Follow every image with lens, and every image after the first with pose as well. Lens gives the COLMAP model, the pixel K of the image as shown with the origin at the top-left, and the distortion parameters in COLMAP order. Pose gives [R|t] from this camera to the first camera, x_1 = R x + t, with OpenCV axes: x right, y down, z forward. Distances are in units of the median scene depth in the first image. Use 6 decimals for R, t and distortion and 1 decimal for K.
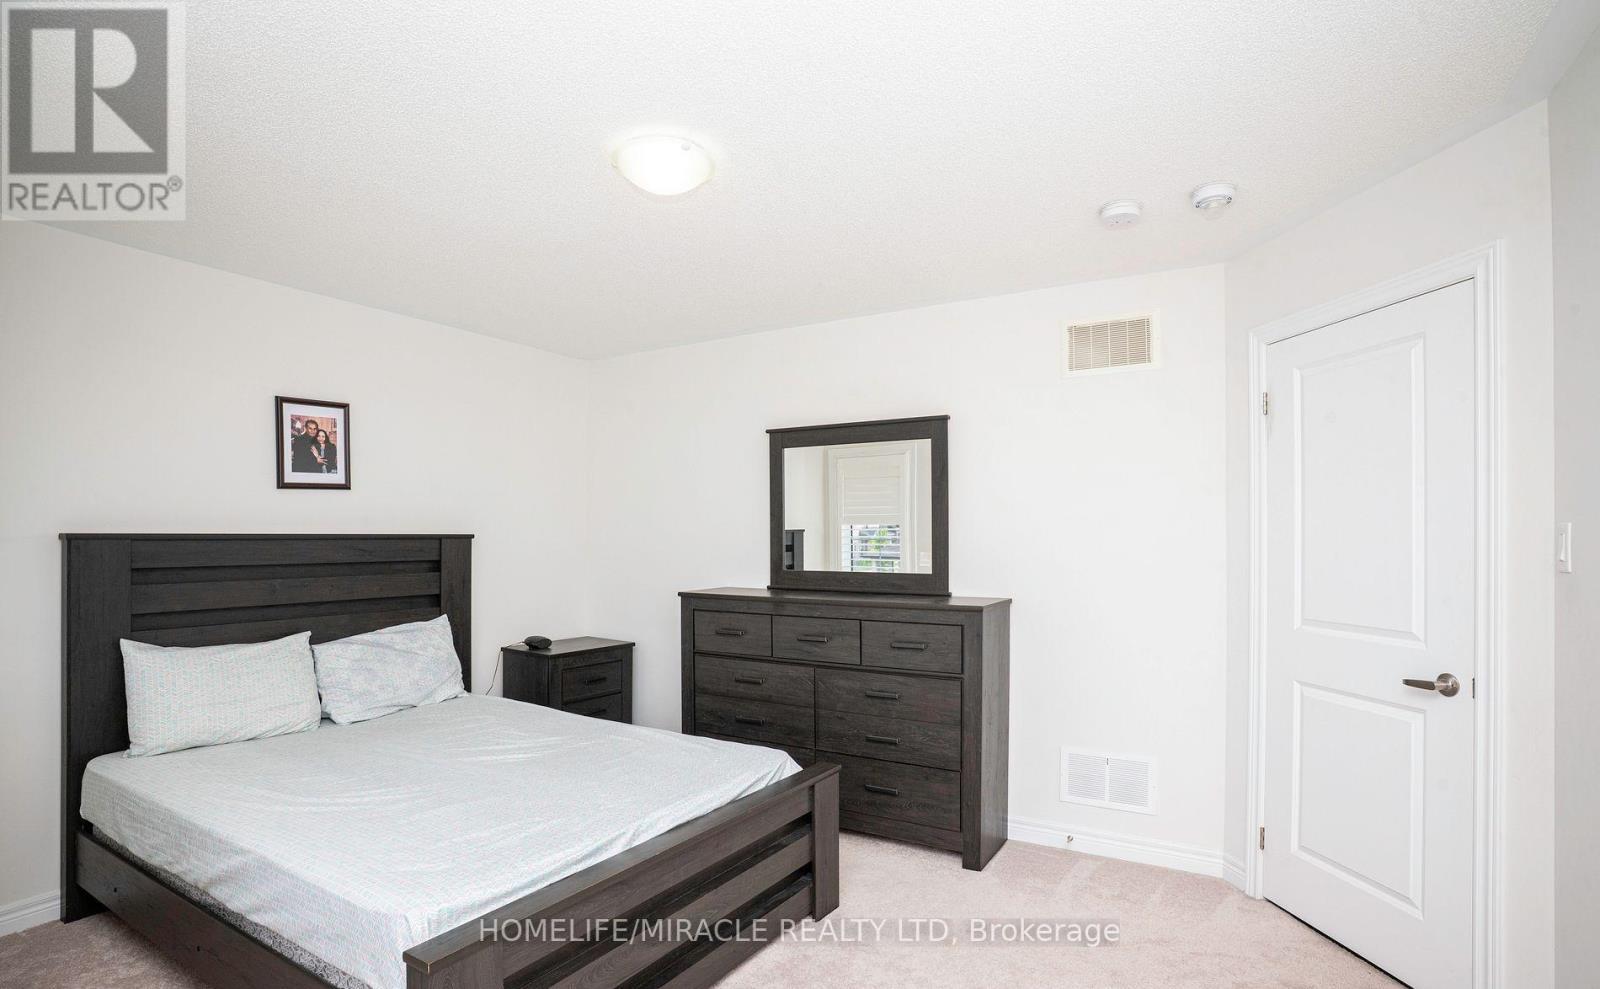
lens RADIAL K [[788.1, 0, 798.5], [0, 788.1, 542.1], [0, 0, 1]] dist [-0.081990, 0.037002]
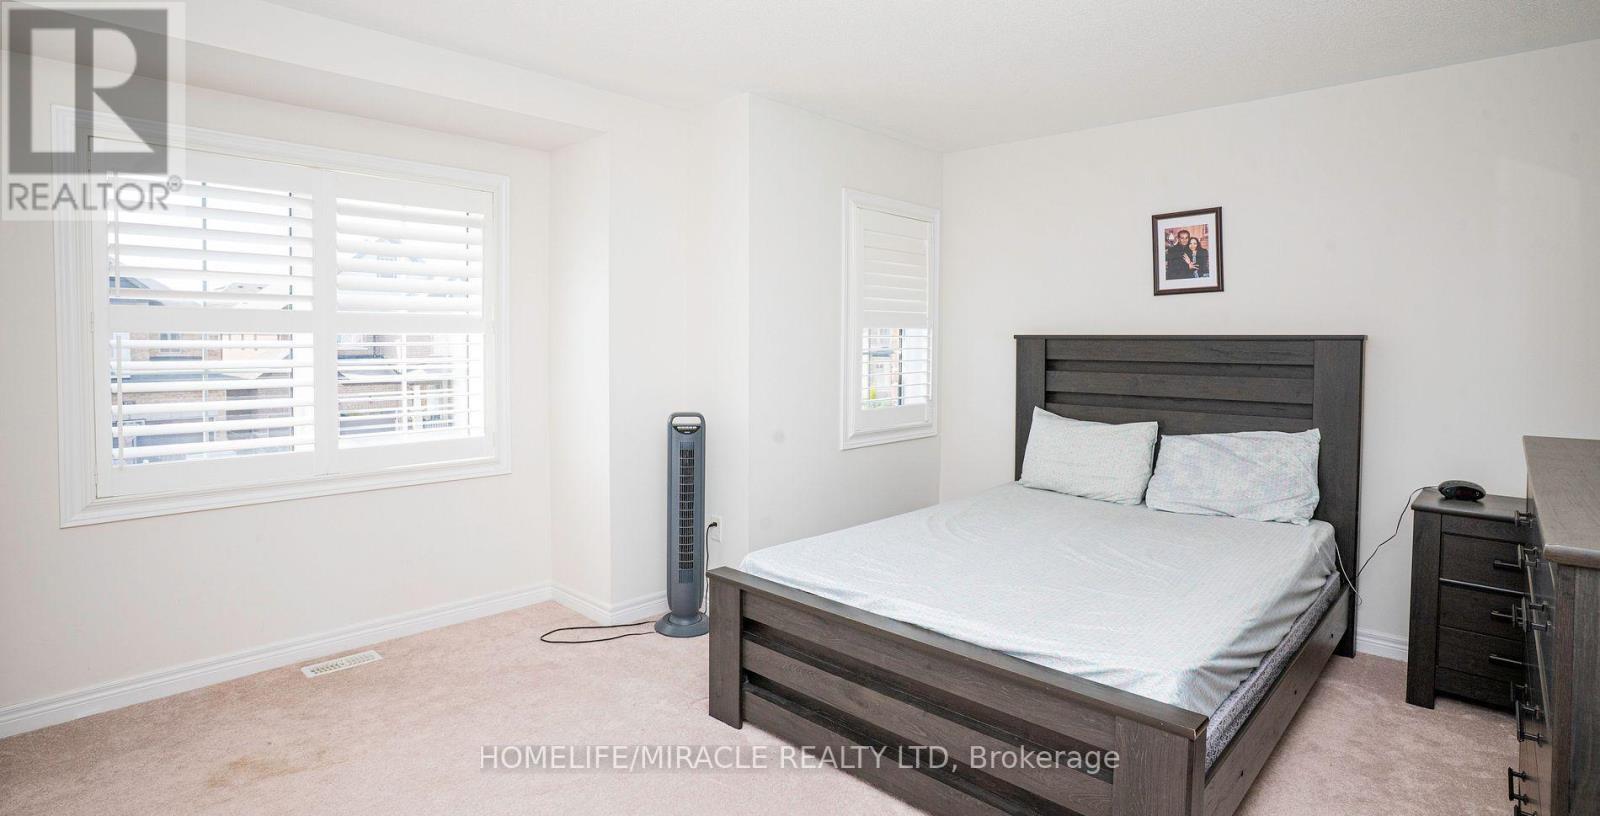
lens RADIAL K [[774.6, 0, 800.2], [0, 774.6, 361.4], [0, 0, 1]] dist [-0.000425, 0.000009]
pose [[-0.174179, 0.033344, -0.984149, 0.544781], [-0.009538, 0.999323, 0.035546, -0.007272], [0.984668, 0.015578, -0.173743, 0.656743]]
